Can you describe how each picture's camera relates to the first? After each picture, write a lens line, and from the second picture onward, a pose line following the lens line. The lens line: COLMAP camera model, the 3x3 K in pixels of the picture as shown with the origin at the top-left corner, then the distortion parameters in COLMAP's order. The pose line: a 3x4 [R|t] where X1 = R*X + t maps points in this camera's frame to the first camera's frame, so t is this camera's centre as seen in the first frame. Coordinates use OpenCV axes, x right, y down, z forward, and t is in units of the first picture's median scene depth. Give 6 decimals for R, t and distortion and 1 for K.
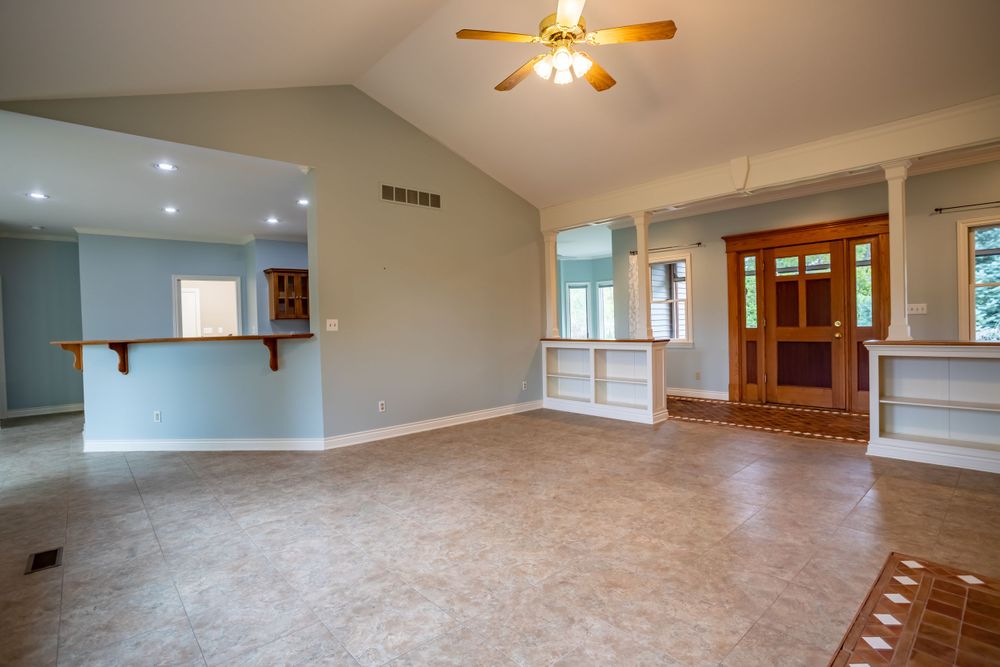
lens RADIAL K [[486.4, 0, 500.0], [0, 486.4, 333.5], [0, 0, 1]] dist [-0.071060, 0.026243]
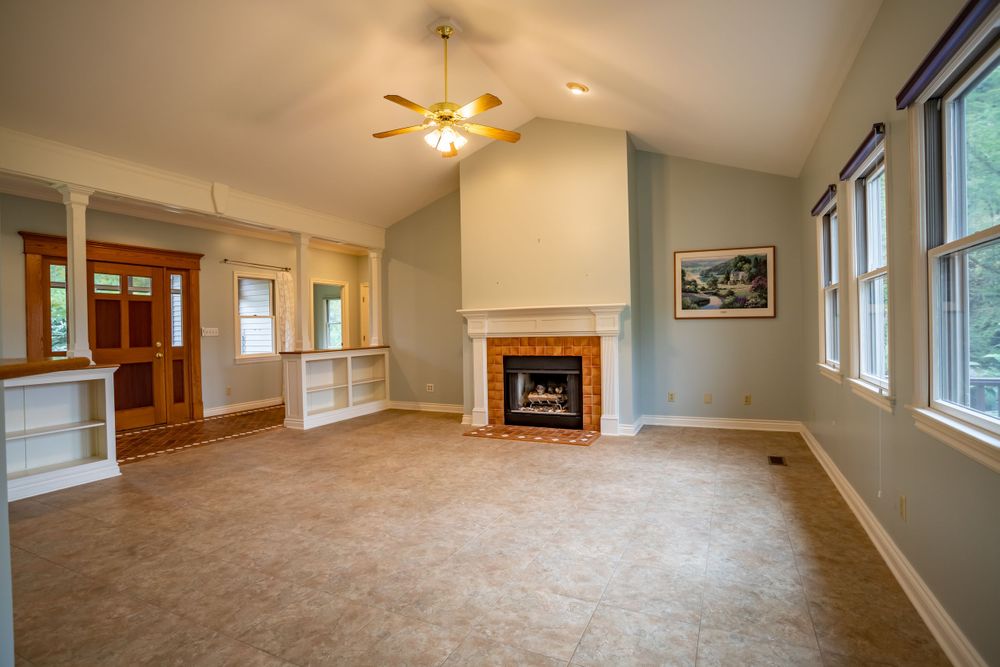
lens RADIAL K [[486.4, 0, 500.0], [0, 486.4, 333.5], [0, 0, 1]] dist [-0.071060, 0.026243]
pose [[-0.381475, 0.026024, 0.924013, -0.928308], [0.048442, 0.998793, -0.008132, 0.001754], [-0.923109, 0.041659, -0.382275, 1.111479]]
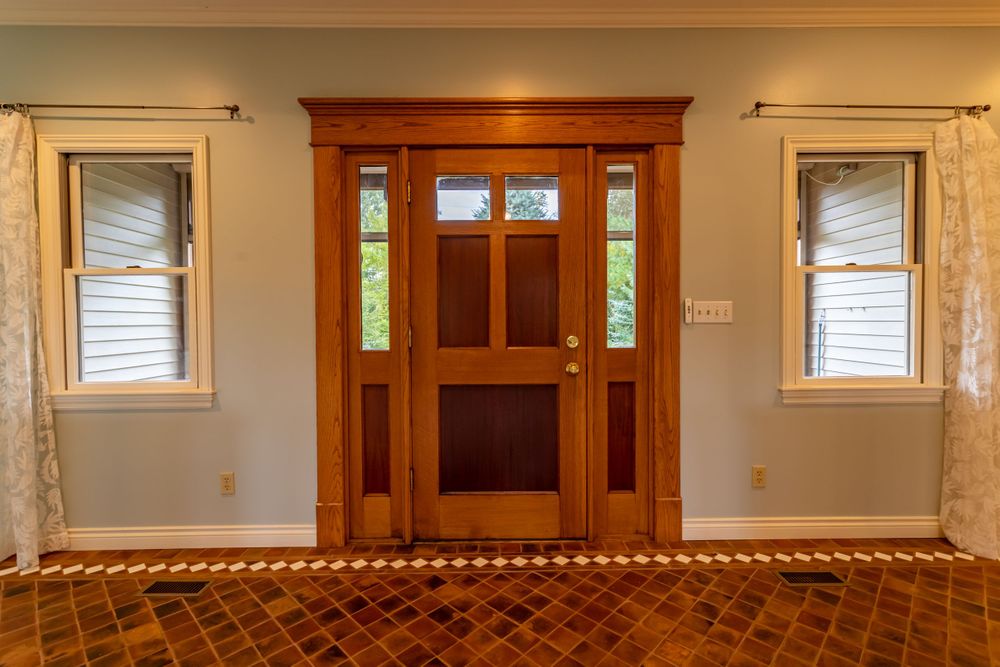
lens RADIAL K [[468.7, 0, 501.5], [0, 468.7, 326.9], [0, 0, 1]] dist [-0.000774, 0.006761]
pose [[0.657409, 0.014496, 0.753394, 0.562084], [0.002879, 0.999759, -0.021748, -0.039791], [-0.753528, 0.016466, 0.657209, 1.233138]]
